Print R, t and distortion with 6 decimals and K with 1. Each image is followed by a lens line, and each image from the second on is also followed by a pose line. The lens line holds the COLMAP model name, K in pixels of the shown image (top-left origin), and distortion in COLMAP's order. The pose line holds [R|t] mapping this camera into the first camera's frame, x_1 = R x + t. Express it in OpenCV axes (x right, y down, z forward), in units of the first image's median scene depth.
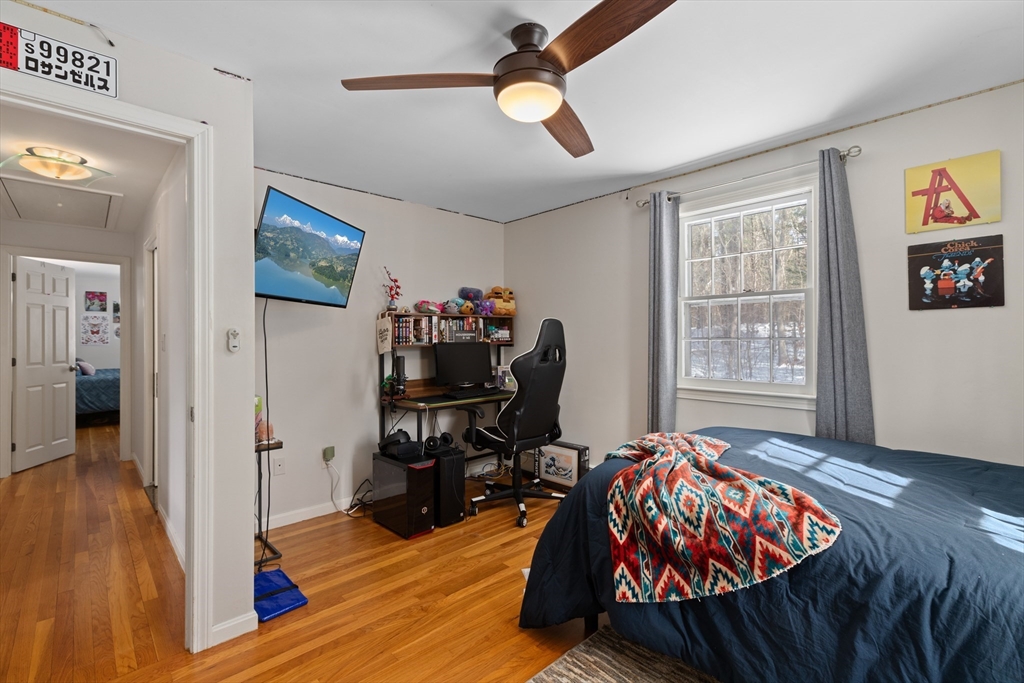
lens RADIAL K [[466.4, 0, 512.0], [0, 466.4, 336.4], [0, 0, 1]] dist [-0.000222, -0.000240]
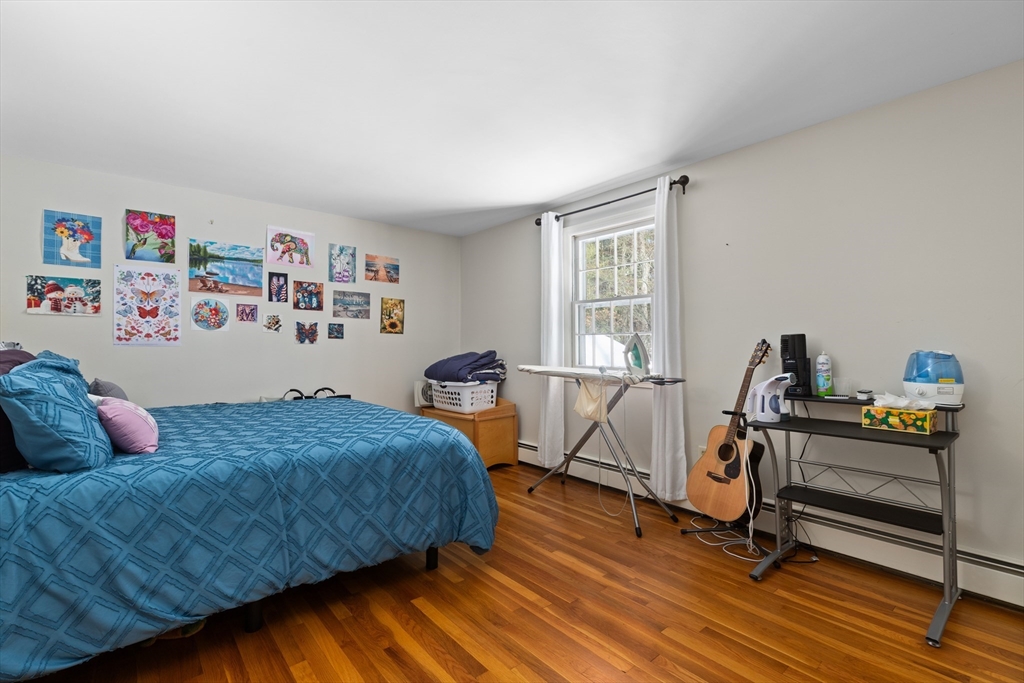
lens RADIAL K [[466.4, 0, 517.7], [0, 466.4, 336.1], [0, 0, 1]] dist [-0.000222, -0.000240]
pose [[0.999154, -0.003227, -0.041006, -0.550638], [0.002964, 0.999975, -0.006484, 0.015070], [0.041026, 0.006357, 0.999138, 0.601528]]
